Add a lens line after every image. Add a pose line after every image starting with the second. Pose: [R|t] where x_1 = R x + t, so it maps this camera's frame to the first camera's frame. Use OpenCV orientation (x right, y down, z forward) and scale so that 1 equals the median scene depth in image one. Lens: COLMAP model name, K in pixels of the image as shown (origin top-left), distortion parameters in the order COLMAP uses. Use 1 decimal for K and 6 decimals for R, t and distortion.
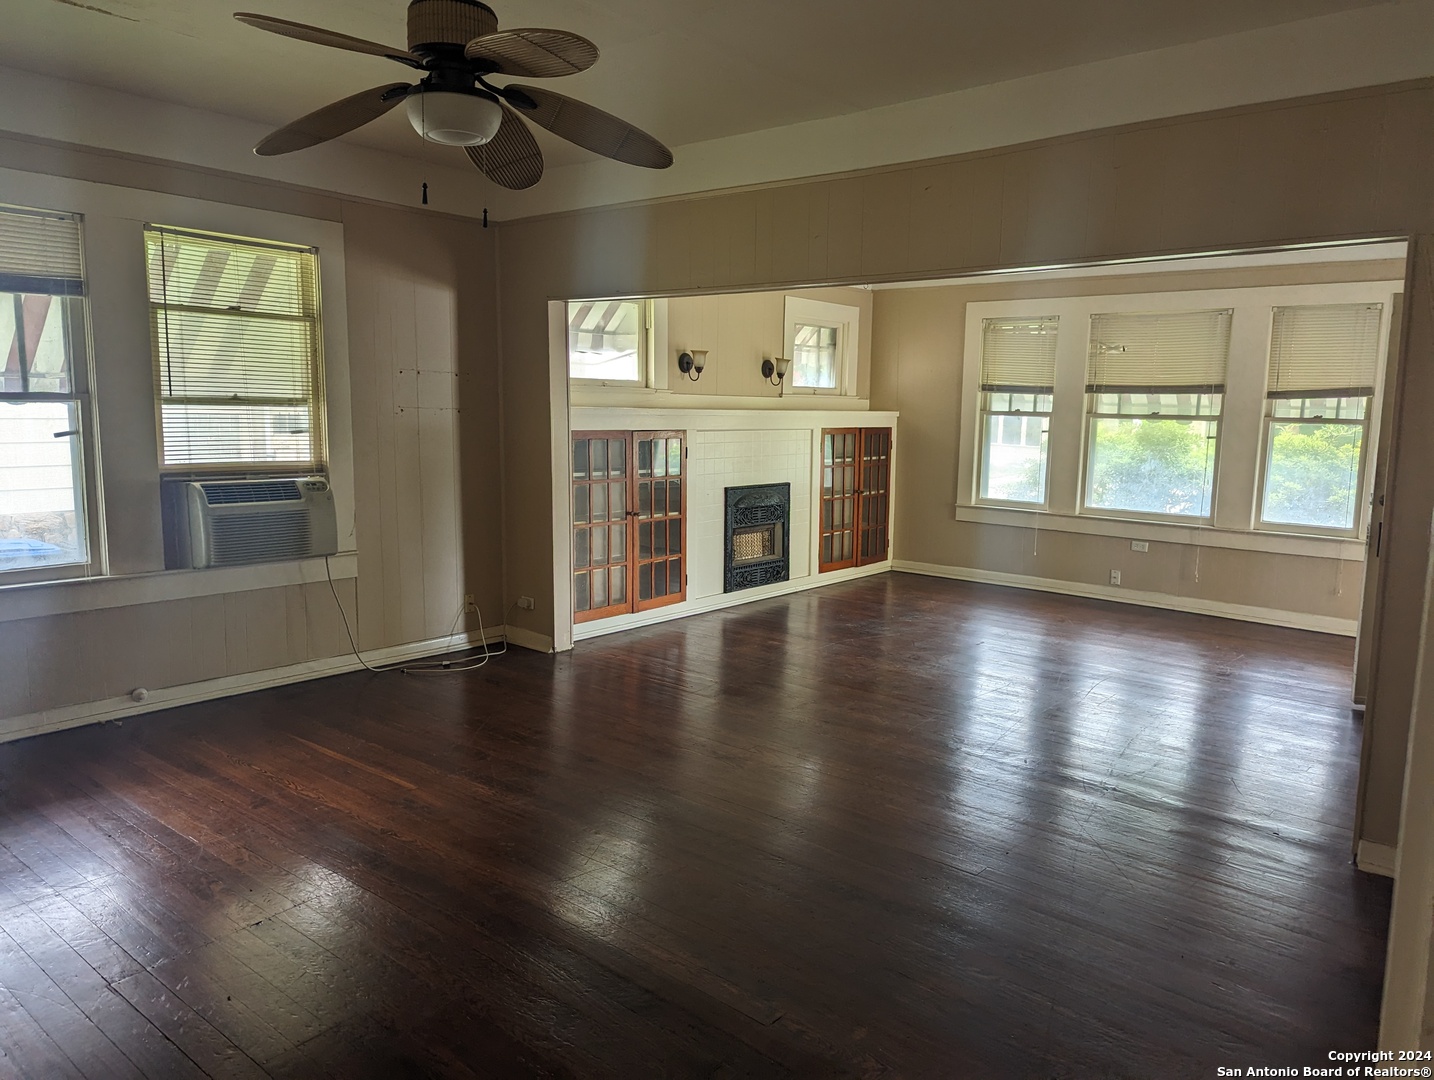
lens RADIAL K [[1024.4, 0, 706.4], [0, 1024.4, 540.3], [0, 0, 1]] dist [0.063296, -0.069232]
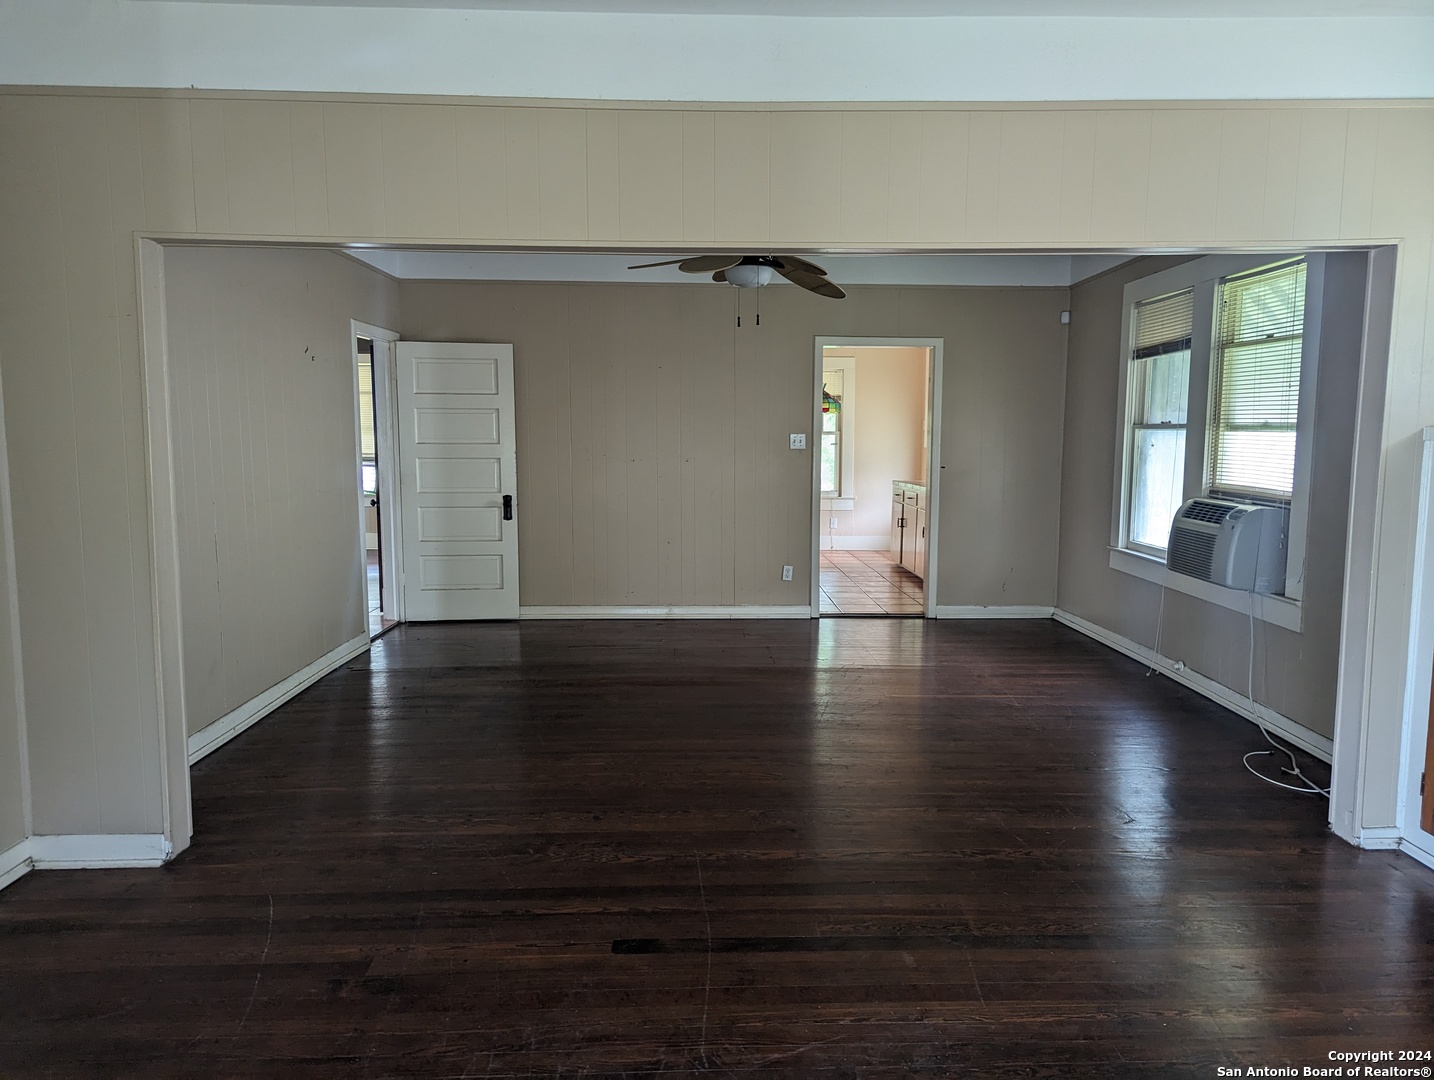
lens RADIAL K [[1024.4, 0, 706.4], [0, 1024.4, 540.3], [0, 0, 1]] dist [0.063296, -0.069232]
pose [[-0.754375, 0.055922, -0.654058, 0.426529], [-0.096923, 0.975956, 0.195233, -0.116628], [0.649249, 0.210672, -0.730816, 0.957859]]
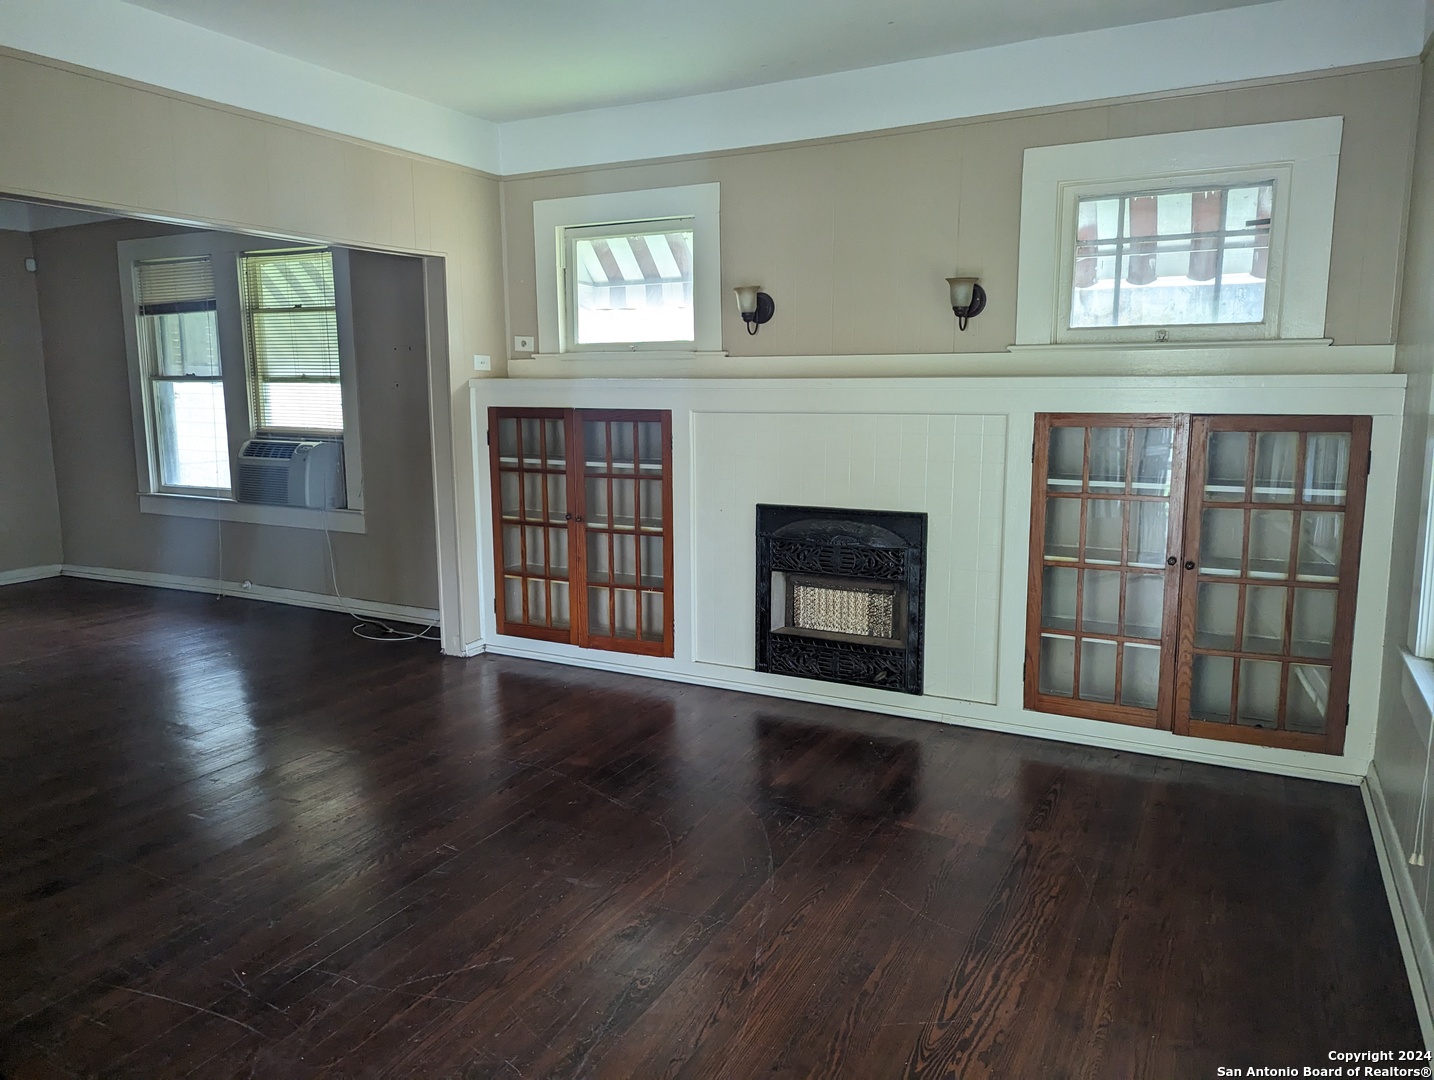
lens RADIAL K [[1026.6, 0, 724.0], [0, 1026.6, 546.1], [0, 0, 1]] dist [0.067383, -0.072661]
pose [[0.211919, 0.139159, -0.967329, 0.623791], [-0.119936, 0.986031, 0.115575, -0.096191], [0.969900, 0.091525, 0.225649, 0.837077]]
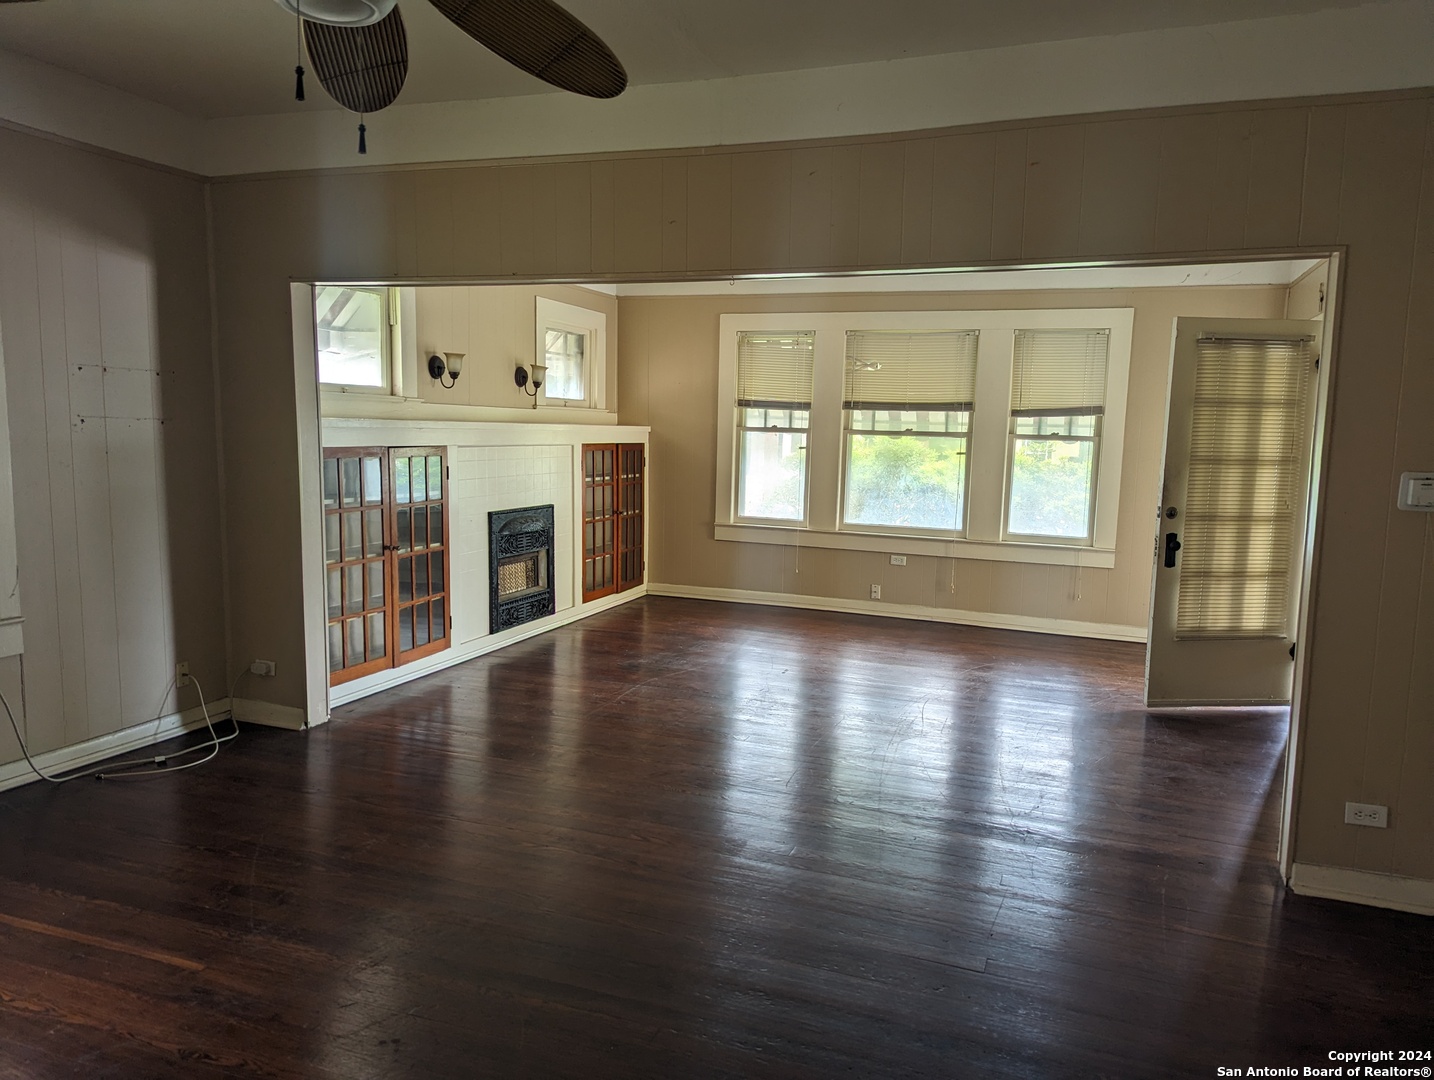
lens RADIAL K [[1026.6, 0, 724.0], [0, 1026.6, 546.1], [0, 0, 1]] dist [0.067383, -0.072661]
pose [[0.938420, -0.035002, 0.343718, -0.094985], [0.037789, 0.999285, -0.001411, -0.014251], [-0.343423, 0.014313, 0.939072, 0.113974]]
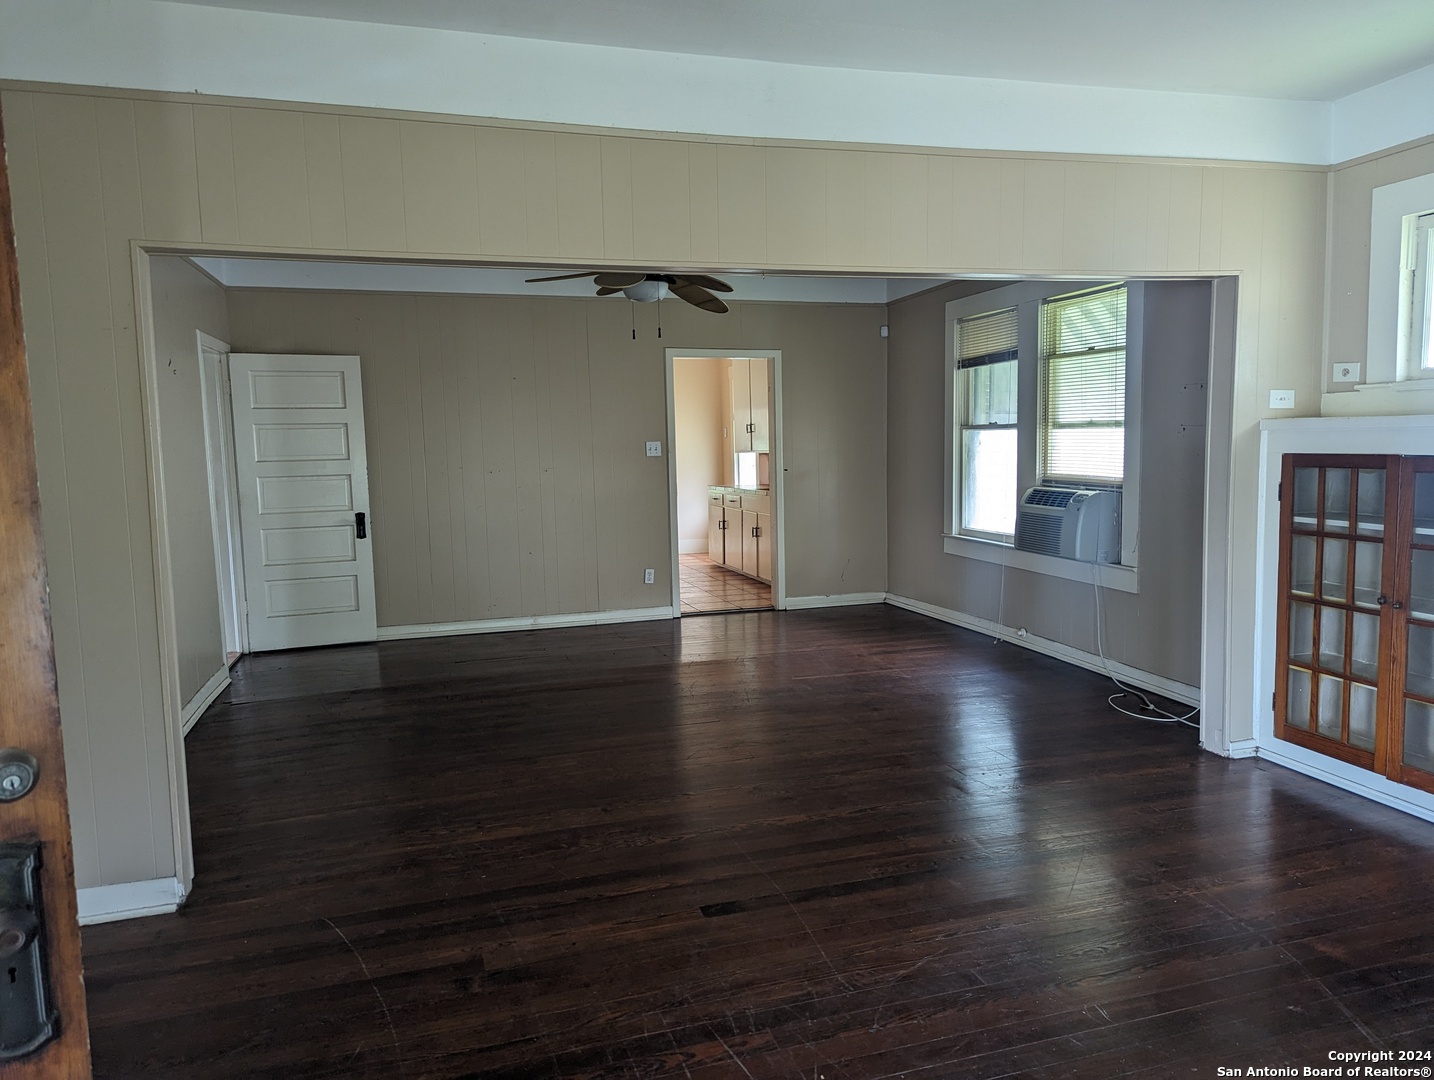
lens RADIAL K [[1028.2, 0, 717.0], [0, 1028.2, 540.0], [0, 0, 1]] dist [0.060479, -0.059766]
pose [[-0.553035, 0.082162, -0.829097, 0.542332], [-0.092449, 0.982929, 0.159073, -0.104759], [0.828013, 0.164623, -0.535999, 0.888701]]
